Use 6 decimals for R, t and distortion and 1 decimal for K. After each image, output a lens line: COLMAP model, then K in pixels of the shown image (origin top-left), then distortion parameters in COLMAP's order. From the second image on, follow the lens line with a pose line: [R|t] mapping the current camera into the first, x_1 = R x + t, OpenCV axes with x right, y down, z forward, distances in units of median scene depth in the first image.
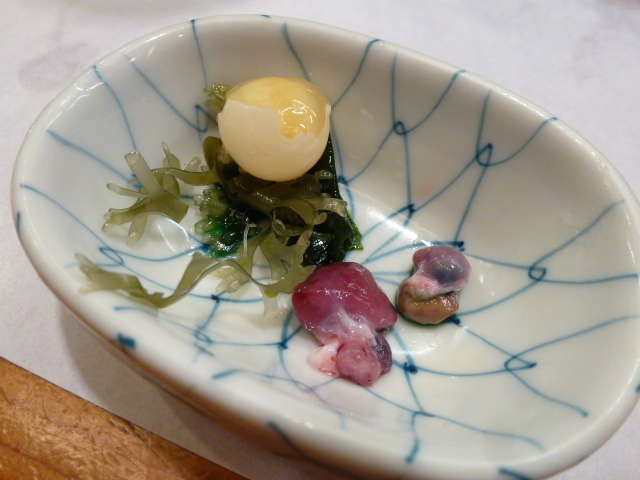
lens RADIAL K [[460.5, 0, 315.6], [0, 460.5, 239.2], [0, 0, 1]] dist [-0.062509, 0.020785]
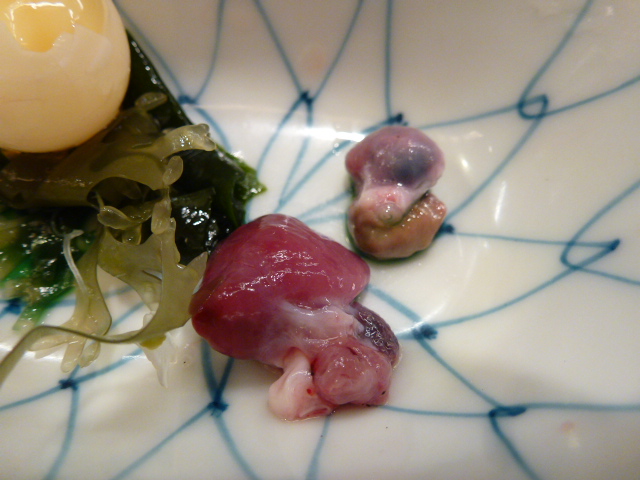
lens RADIAL K [[460.5, 0, 315.6], [0, 460.5, 239.2], [0, 0, 1]] dist [-0.062509, 0.020785]
pose [[0.877875, -0.443868, 0.179767, 0.022330], [0.415760, 0.892700, 0.173867, 0.002401], [-0.237652, -0.077894, 0.968222, 0.419136]]
